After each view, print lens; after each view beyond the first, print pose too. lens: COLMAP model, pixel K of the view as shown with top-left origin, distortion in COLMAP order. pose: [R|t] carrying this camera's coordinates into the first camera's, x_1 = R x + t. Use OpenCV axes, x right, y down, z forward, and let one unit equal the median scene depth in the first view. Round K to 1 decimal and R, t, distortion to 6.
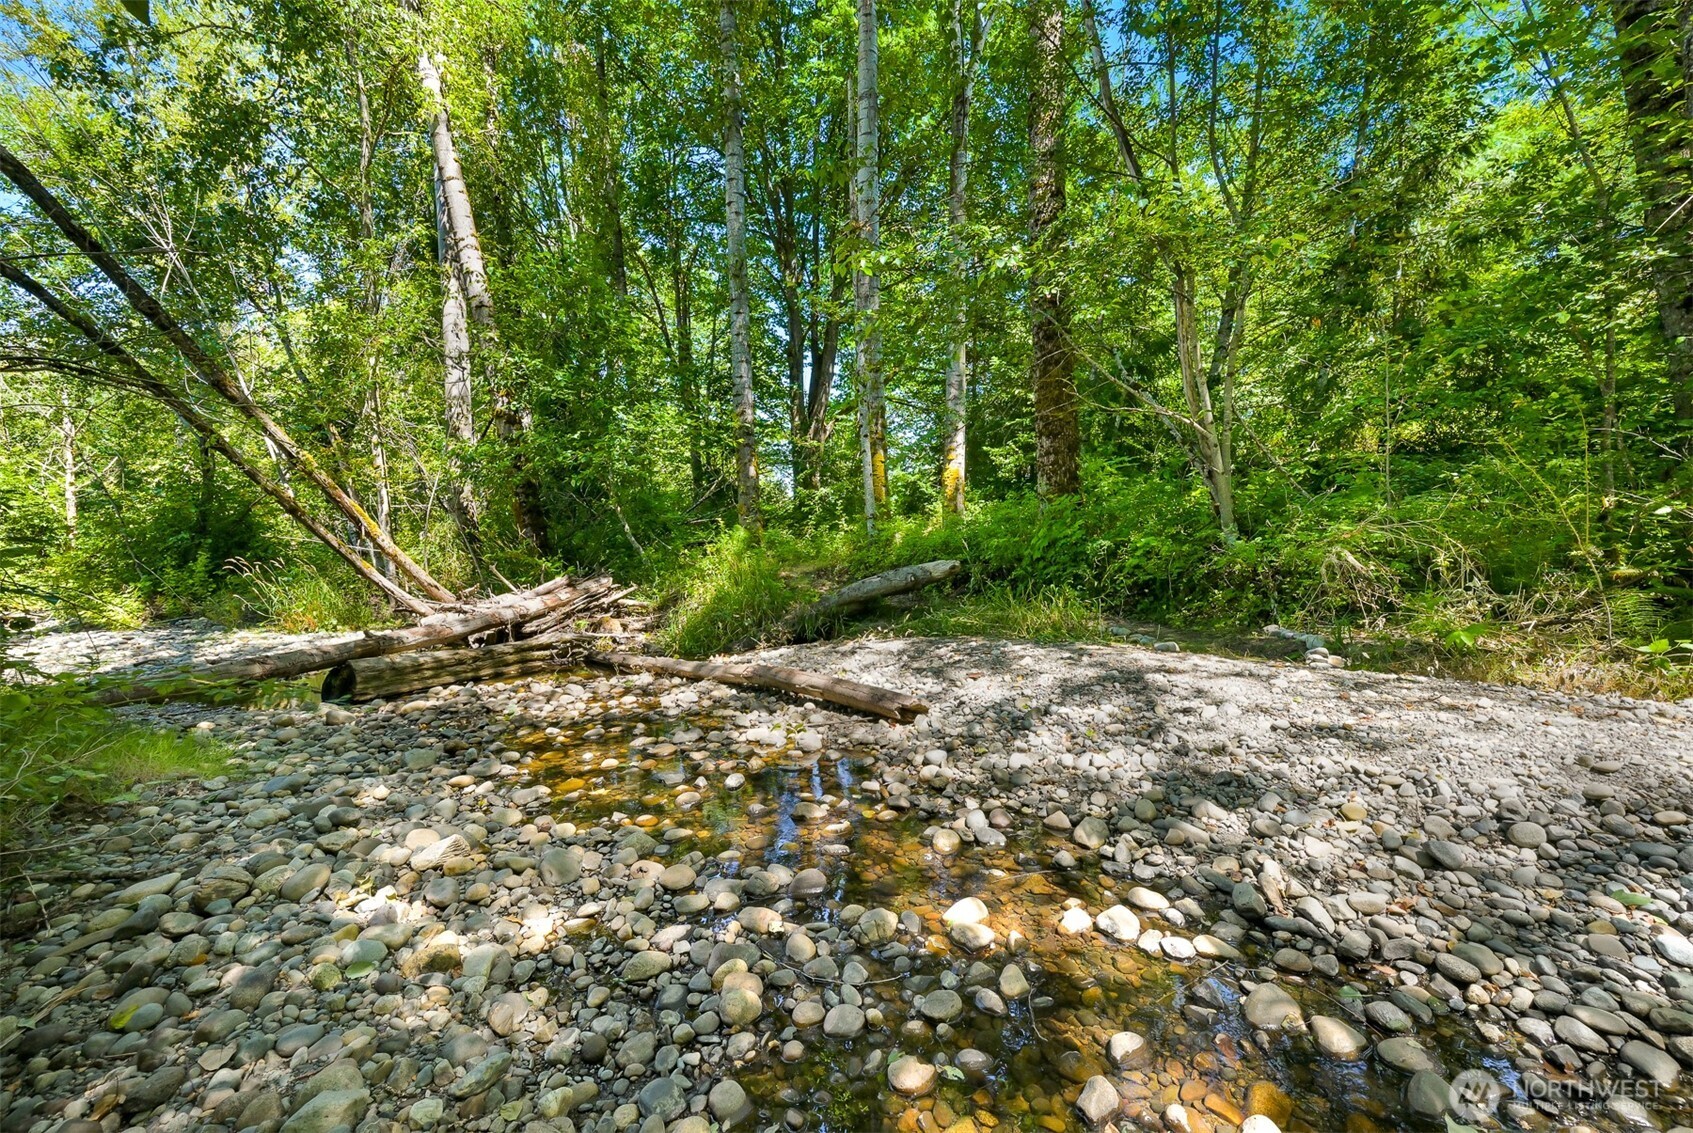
lens RADIAL K [[678.5, 0, 844.4], [0, 678.5, 559.6], [0, 0, 1]] dist [-0.003189, -0.000329]
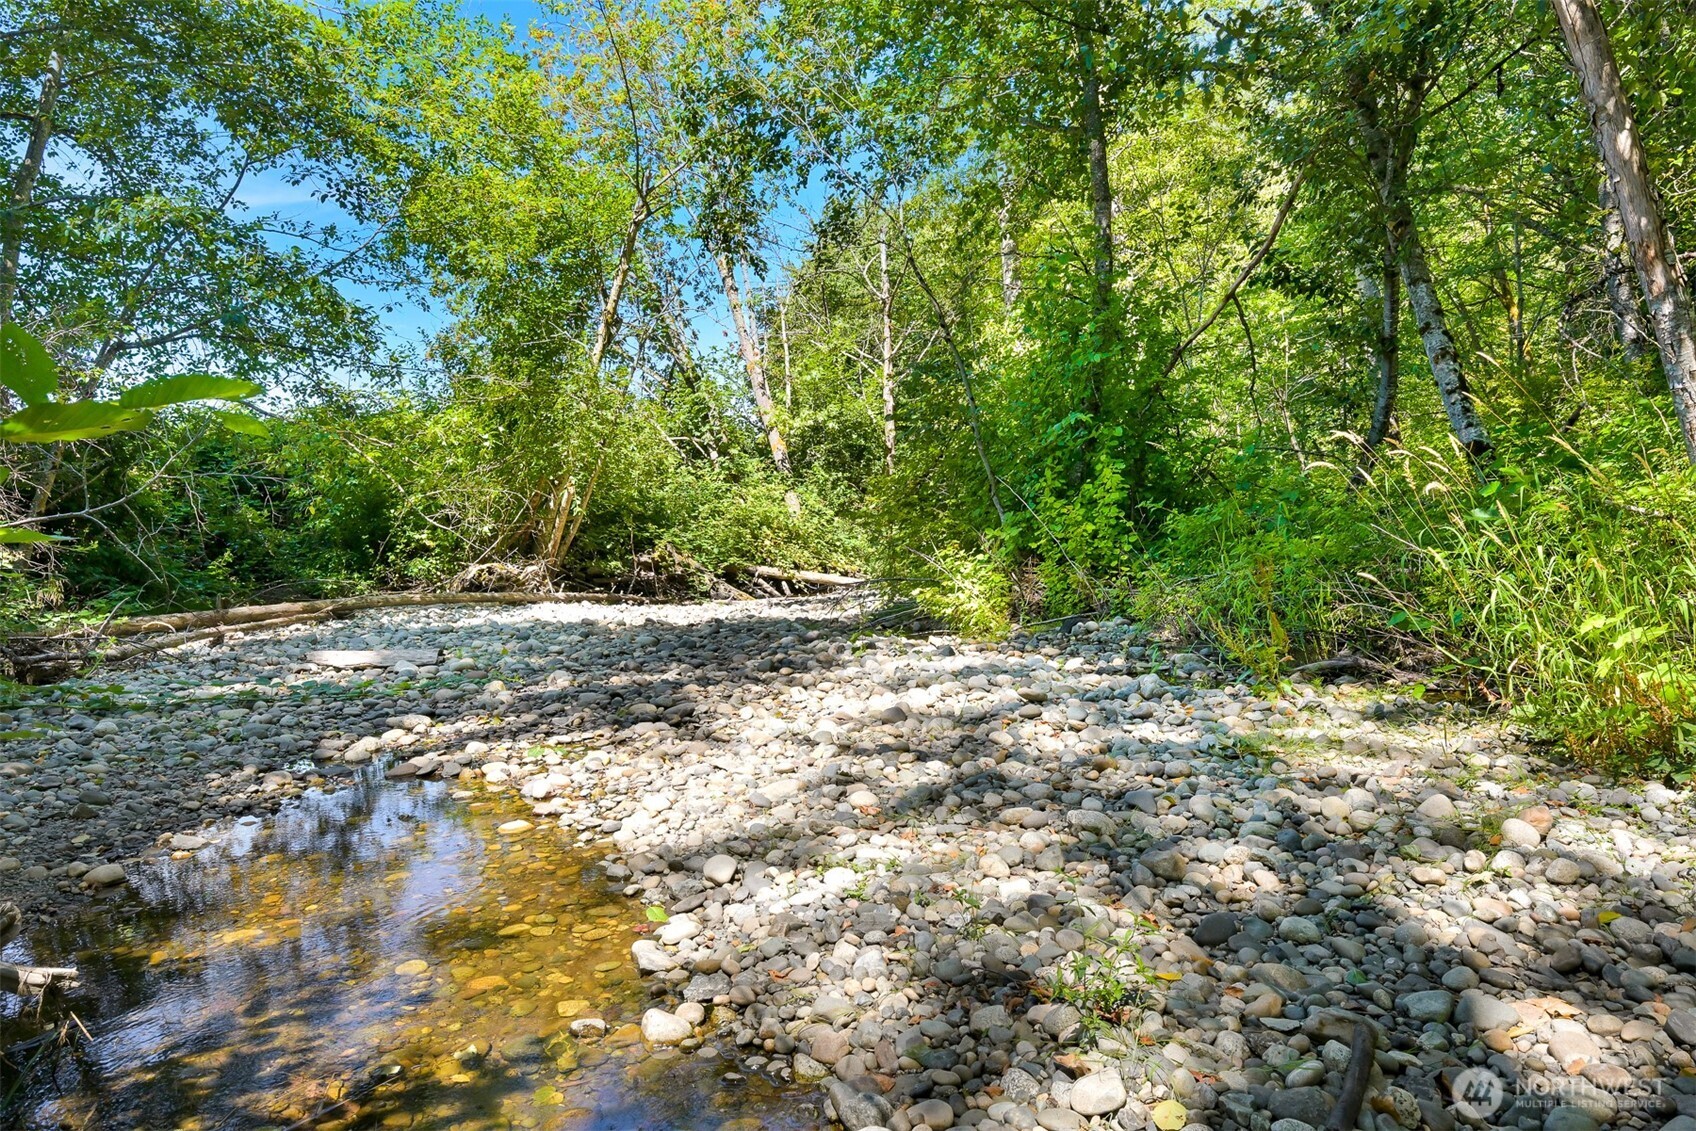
lens RADIAL K [[1170.8, 0, 846.2], [0, 1170.8, 561.7], [0, 0, 1]] dist [0.004551, -0.004473]
pose [[0.632031, 0.030053, -0.774360, -0.496850], [0.008434, 0.998922, 0.045652, 0.018476], [0.774897, -0.035384, 0.631096, 0.424910]]
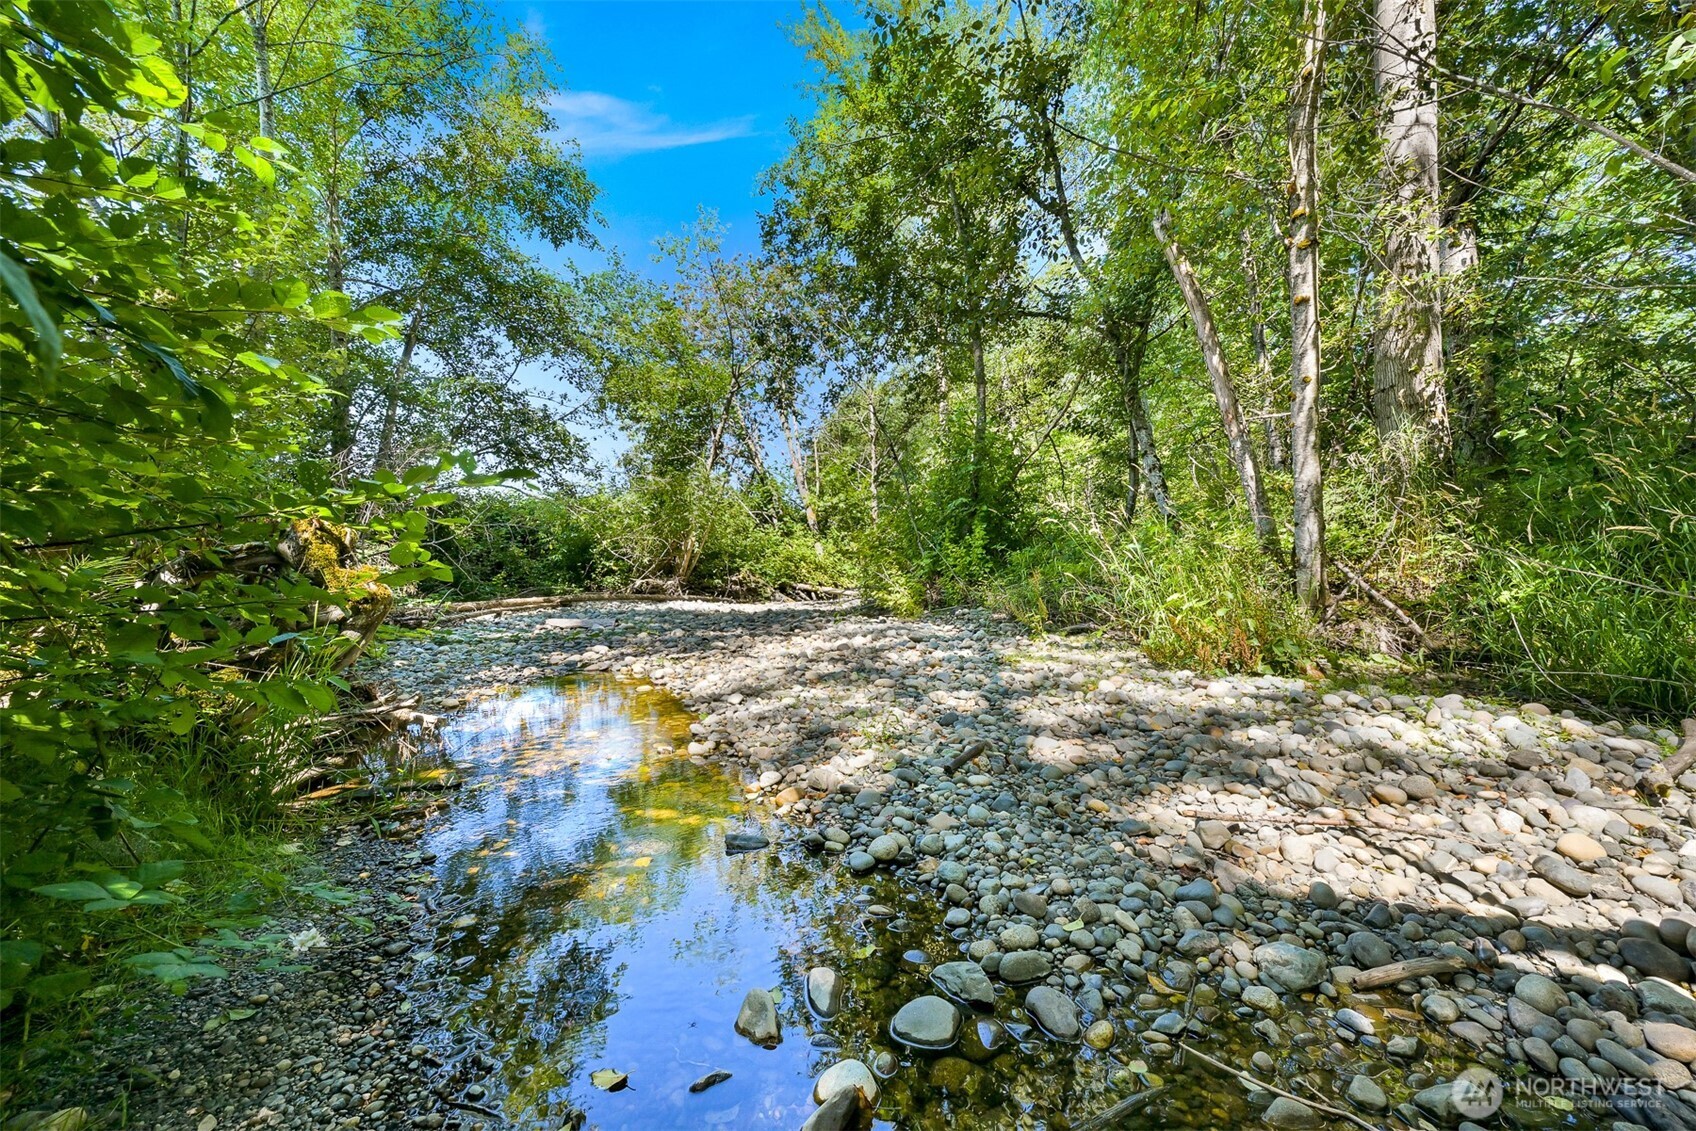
lens RADIAL K [[679.7, 0, 849.0], [0, 679.7, 563.6], [0, 0, 1]] dist [-0.003189, -0.000329]
pose [[0.621962, 0.011190, -0.782968, -0.440929], [-0.002306, 0.999920, 0.012459, 0.027080], [0.783044, -0.005943, 0.621937, 0.409821]]
